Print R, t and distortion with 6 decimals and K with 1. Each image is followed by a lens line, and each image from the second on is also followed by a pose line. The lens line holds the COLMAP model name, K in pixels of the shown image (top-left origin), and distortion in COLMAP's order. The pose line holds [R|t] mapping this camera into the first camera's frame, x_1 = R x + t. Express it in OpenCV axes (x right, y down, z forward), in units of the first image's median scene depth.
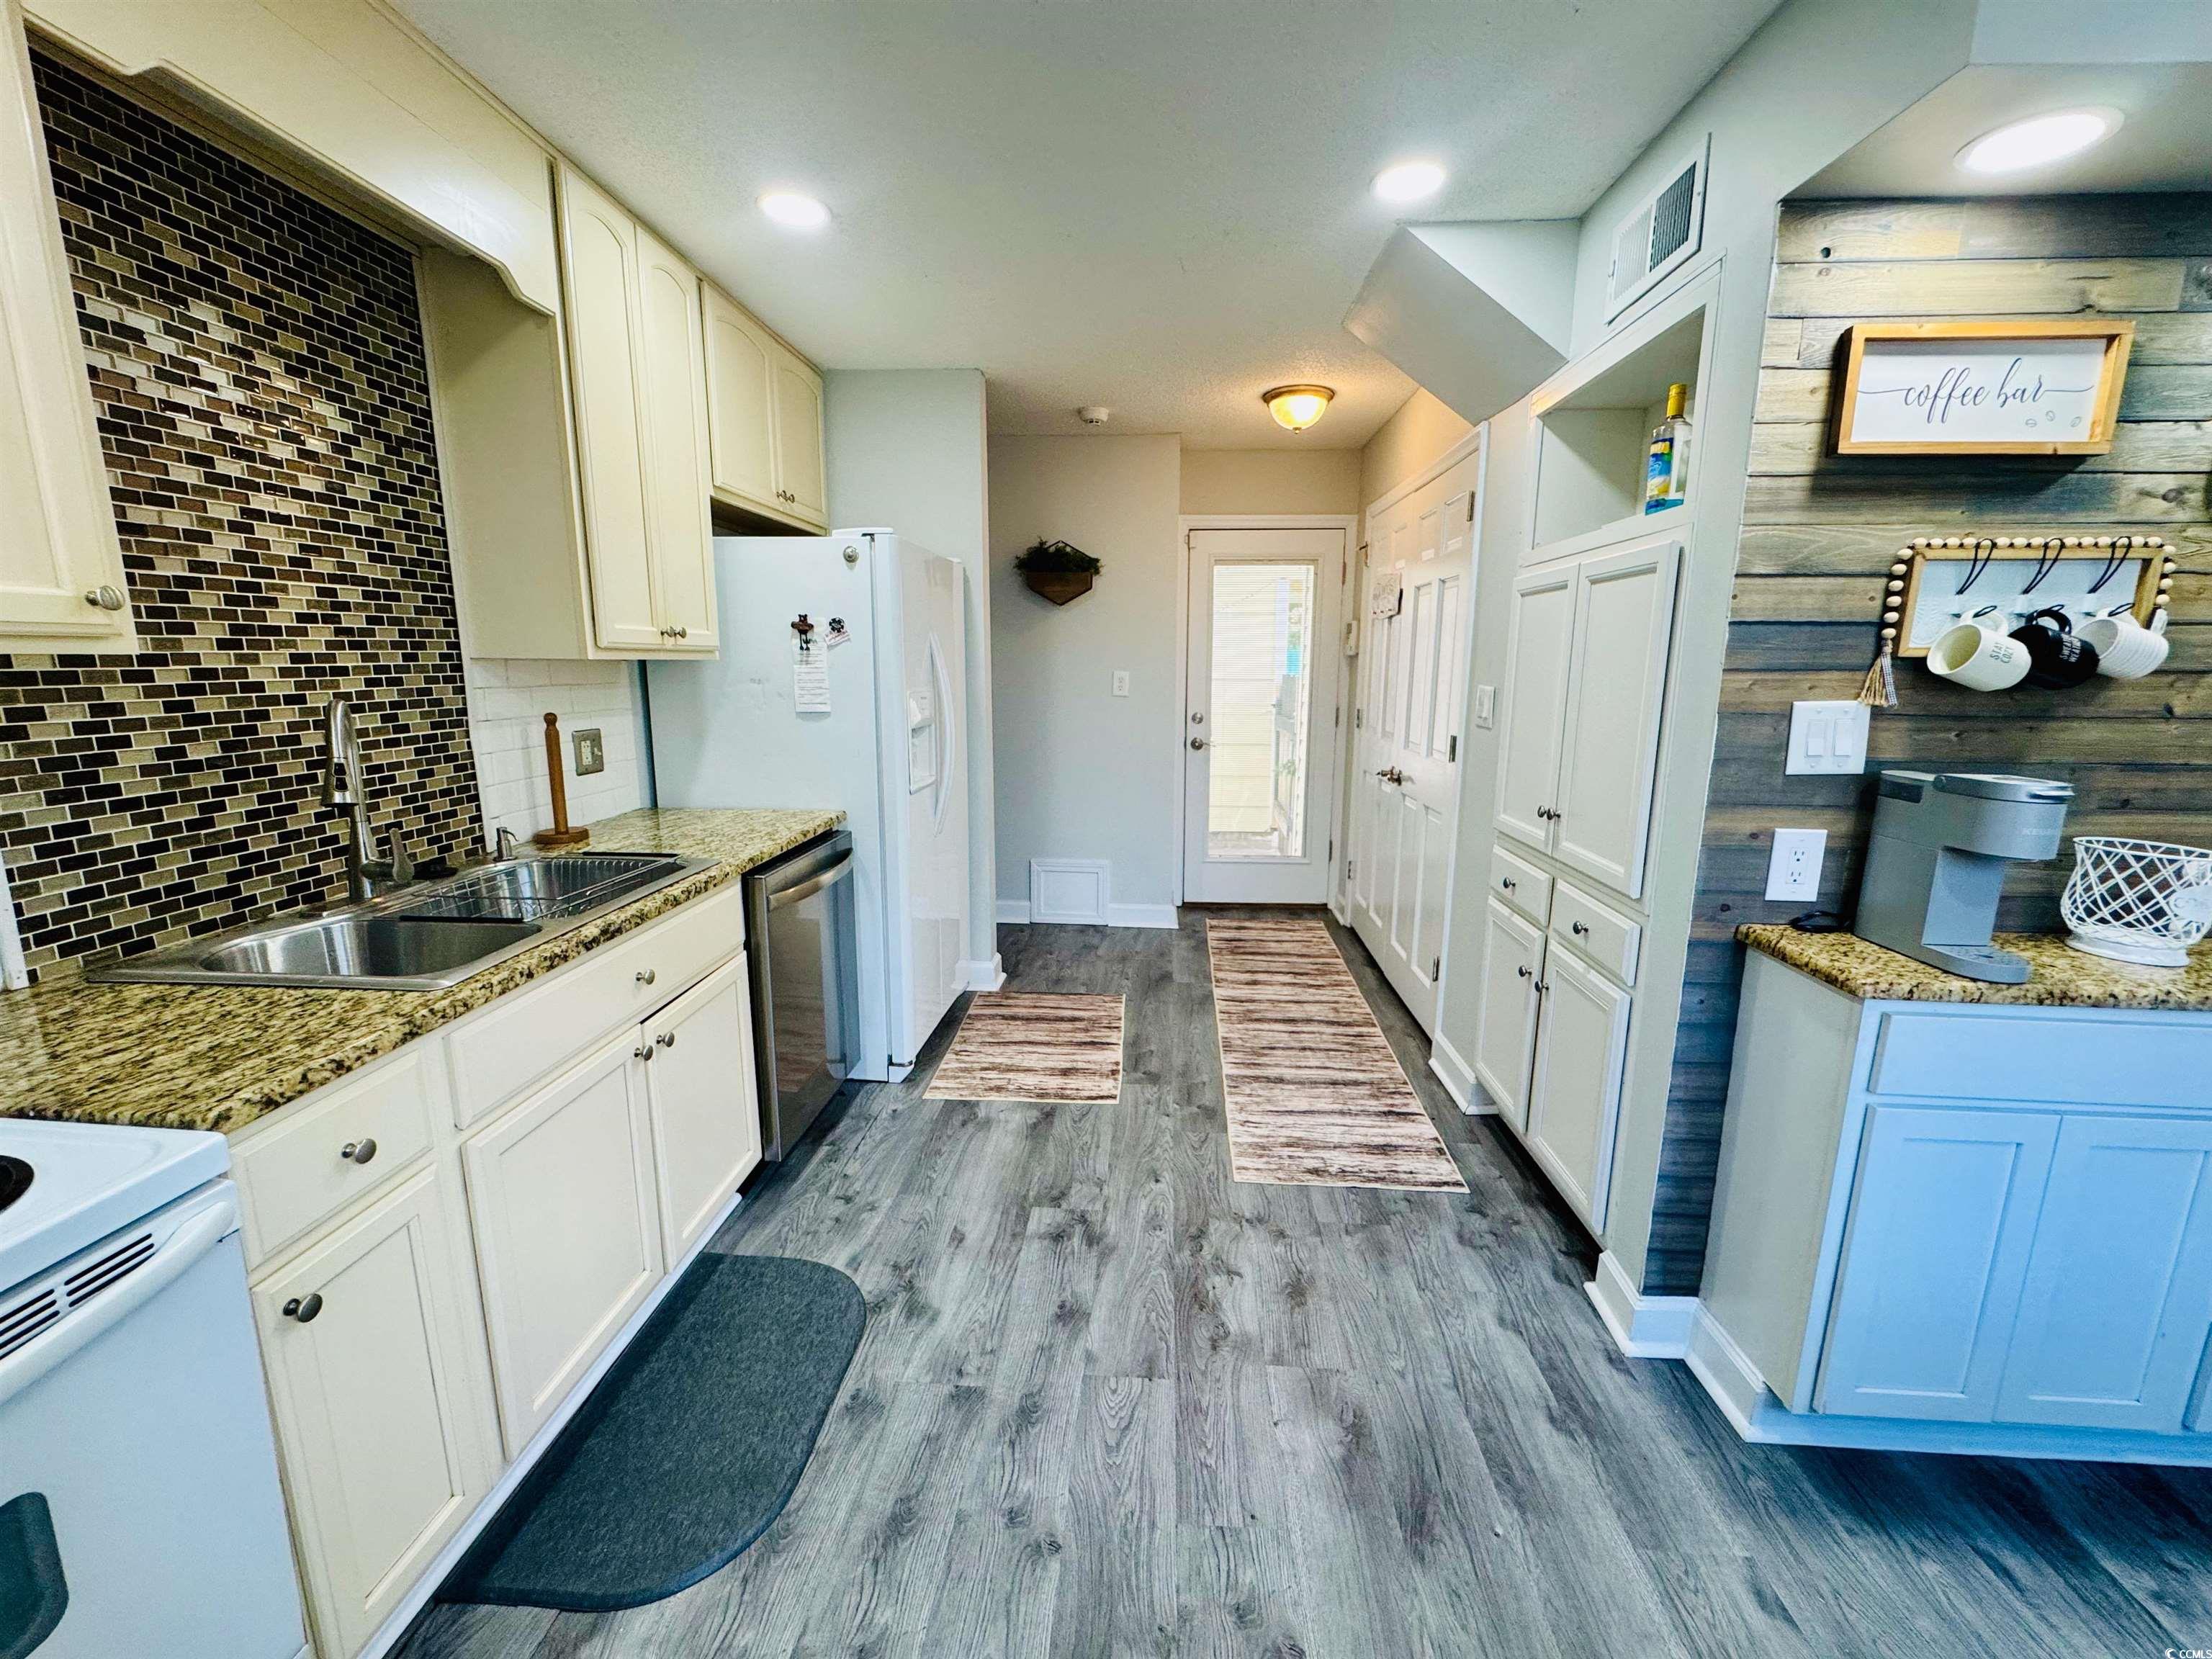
lens RADIAL K [[883.1, 0, 1108.8], [0, 883.1, 822.8], [0, 0, 1]] dist [-0.003066, -0.000239]
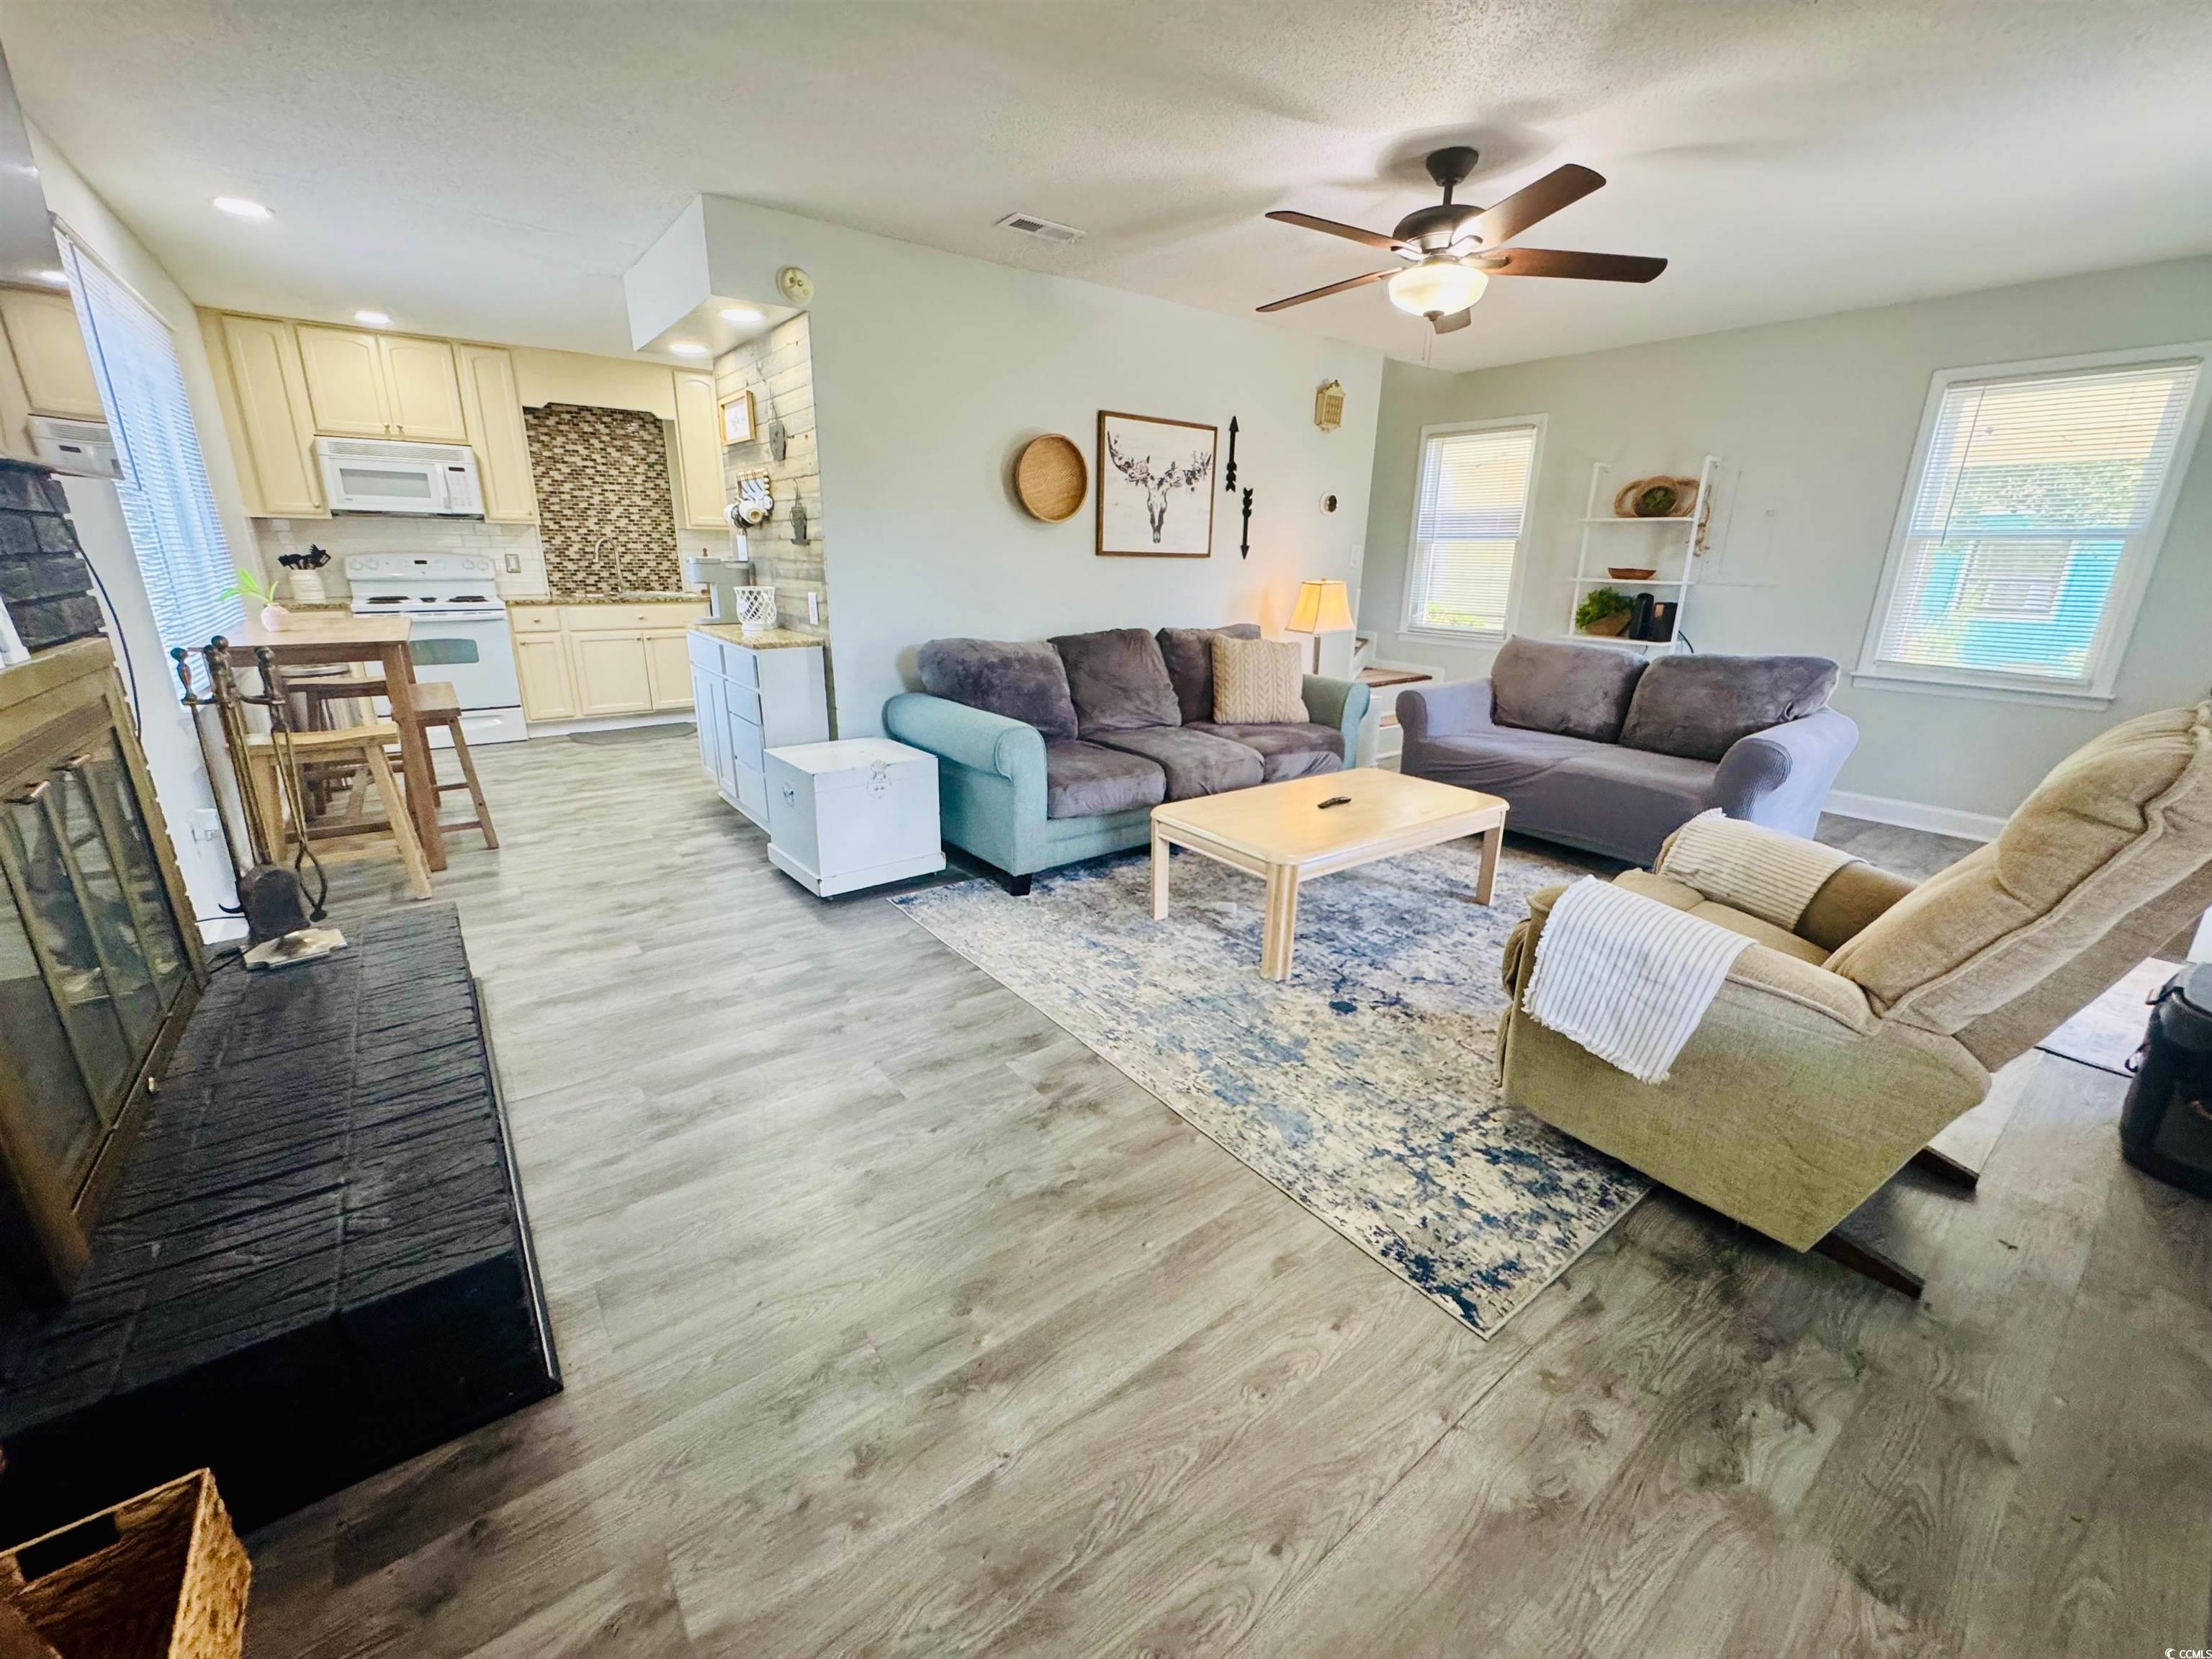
lens RADIAL K [[886.1, 0, 1109.1], [0, 886.1, 823.5], [0, 0, 1]] dist [-0.007579, 0.000583]
pose [[0.659936, 0.225954, -0.716540, 3.571984], [-0.148585, 0.974120, 0.170331, 0.096804], [0.736483, -0.005941, 0.676430, -0.039135]]
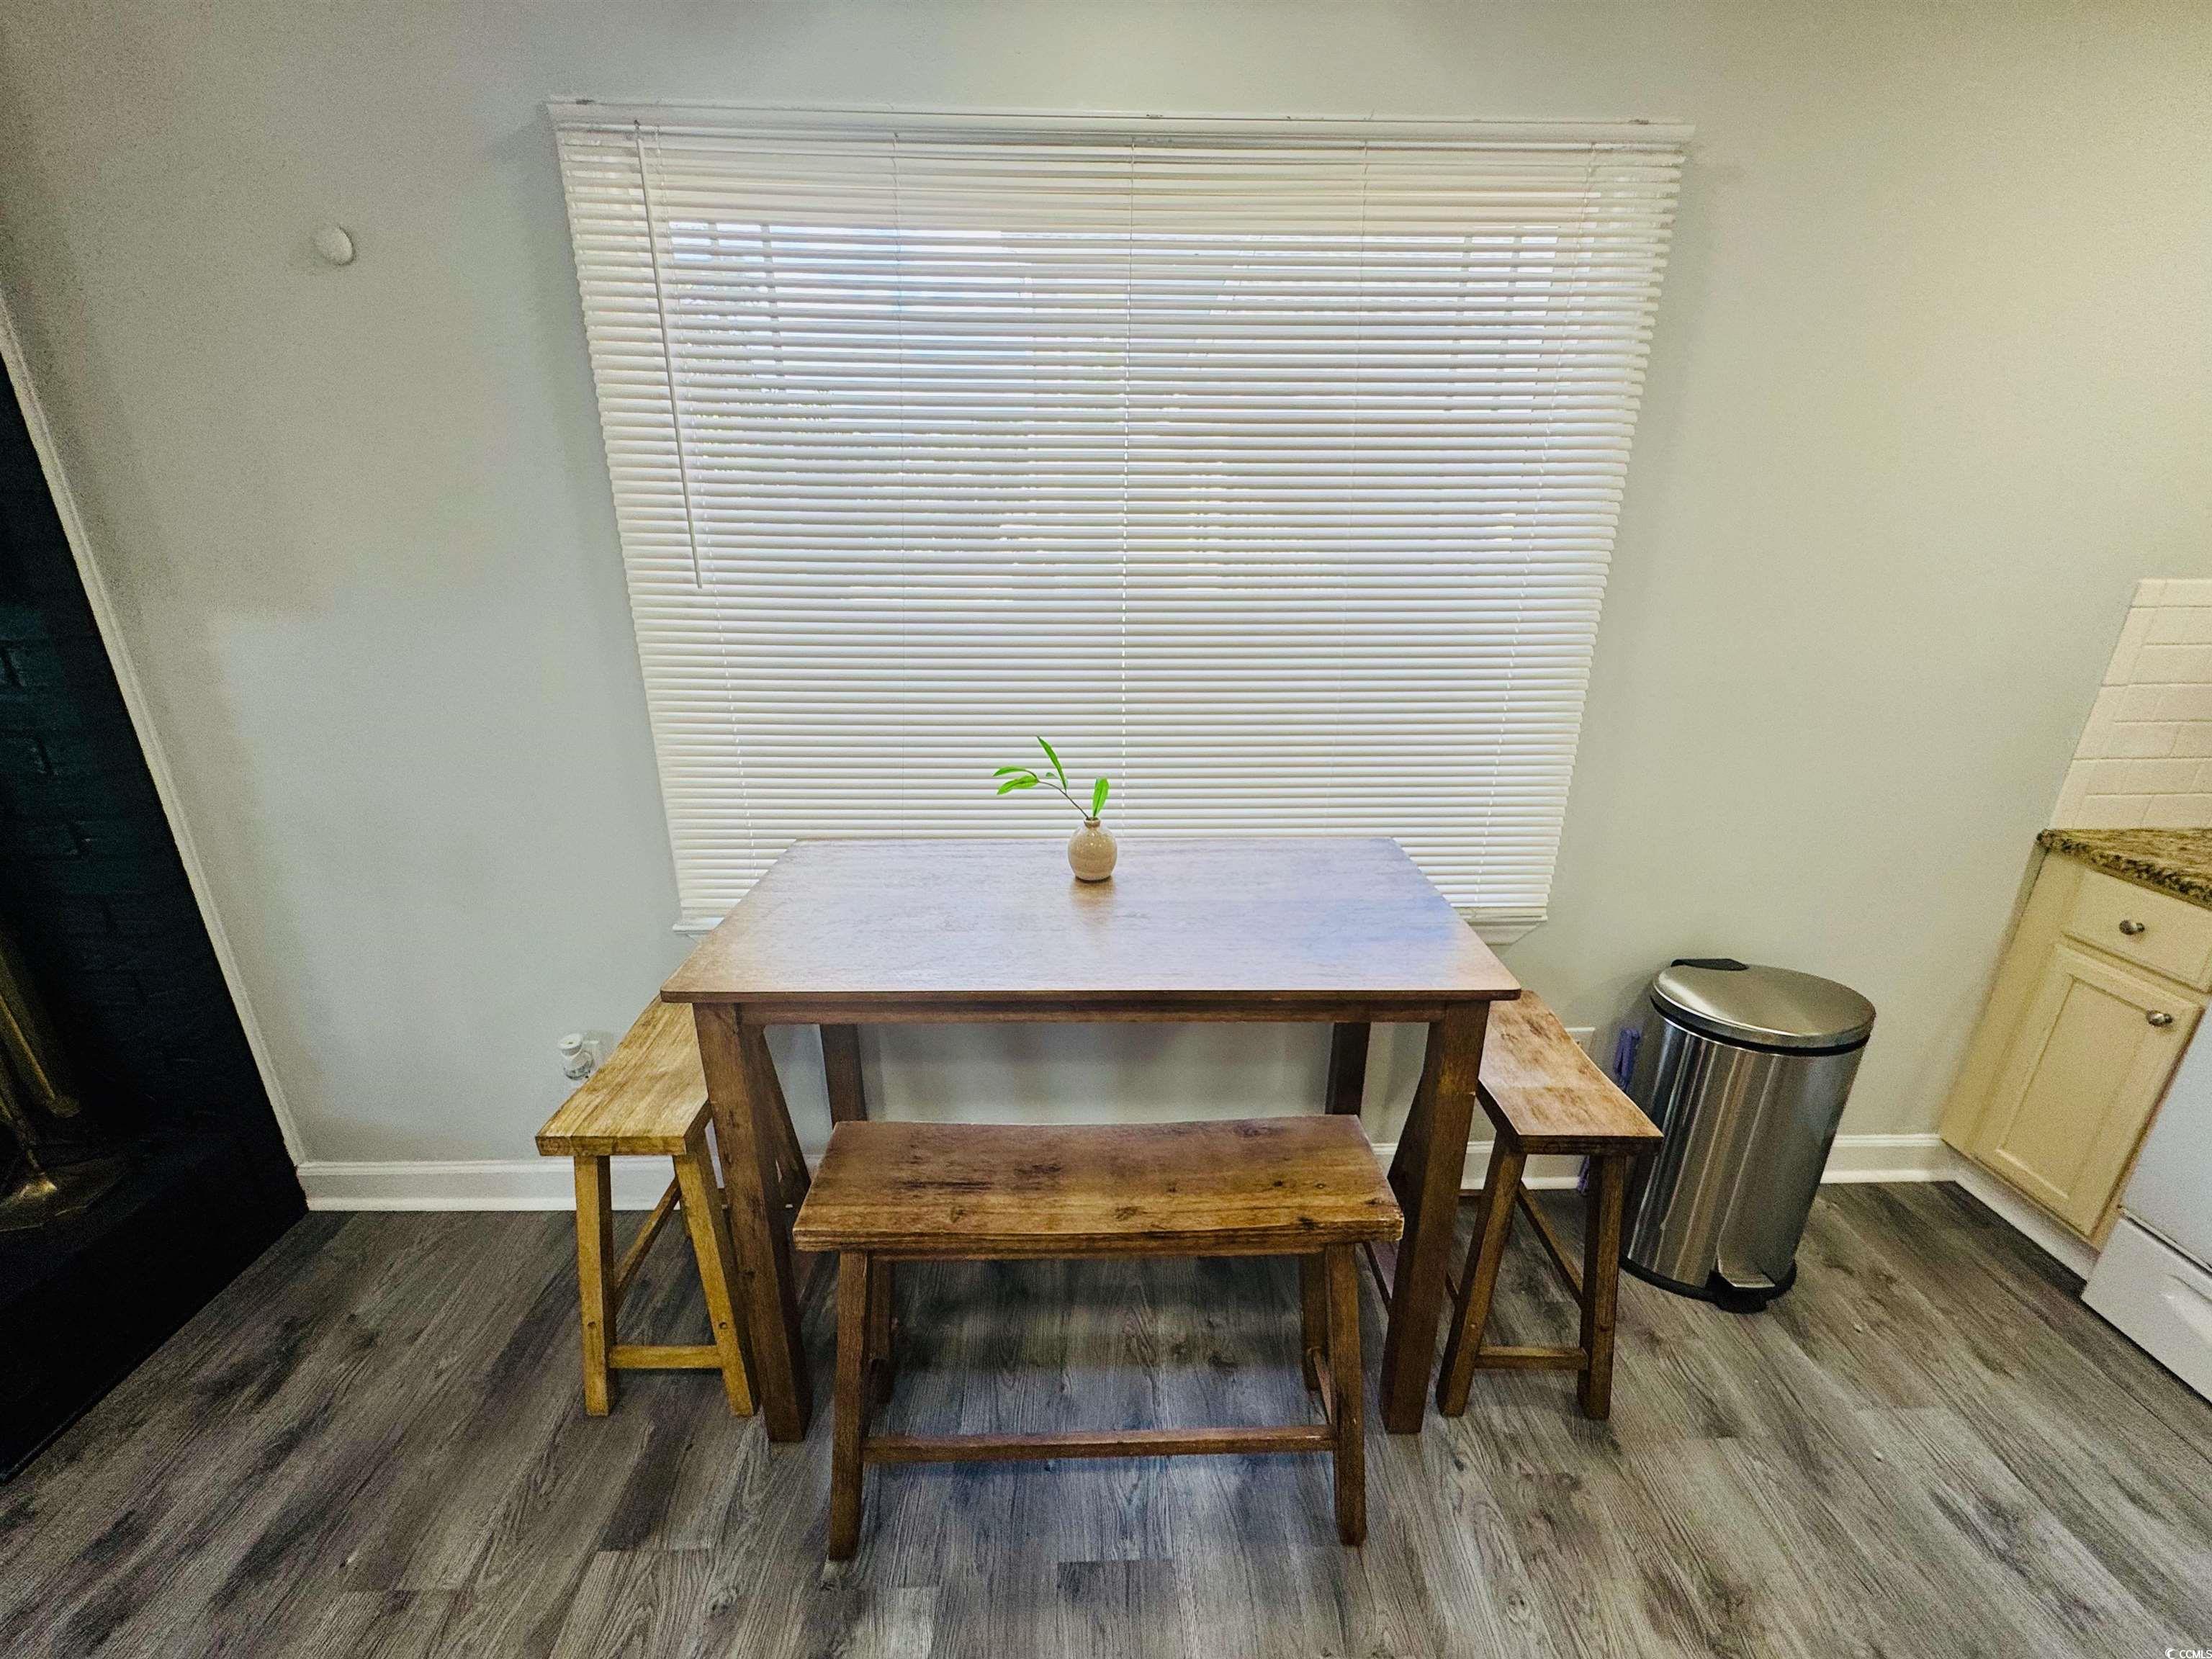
lens RADIAL K [[893.2, 0, 1108.7], [0, 893.2, 824.1], [0, 0, 1]] dist [-0.007951, -0.000603]
pose [[-0.995042, 0.016719, -0.098042, 0.714070], [-0.034782, 0.865025, 0.500522, -0.228626], [0.093177, 0.501451, -0.860154, 0.736175]]
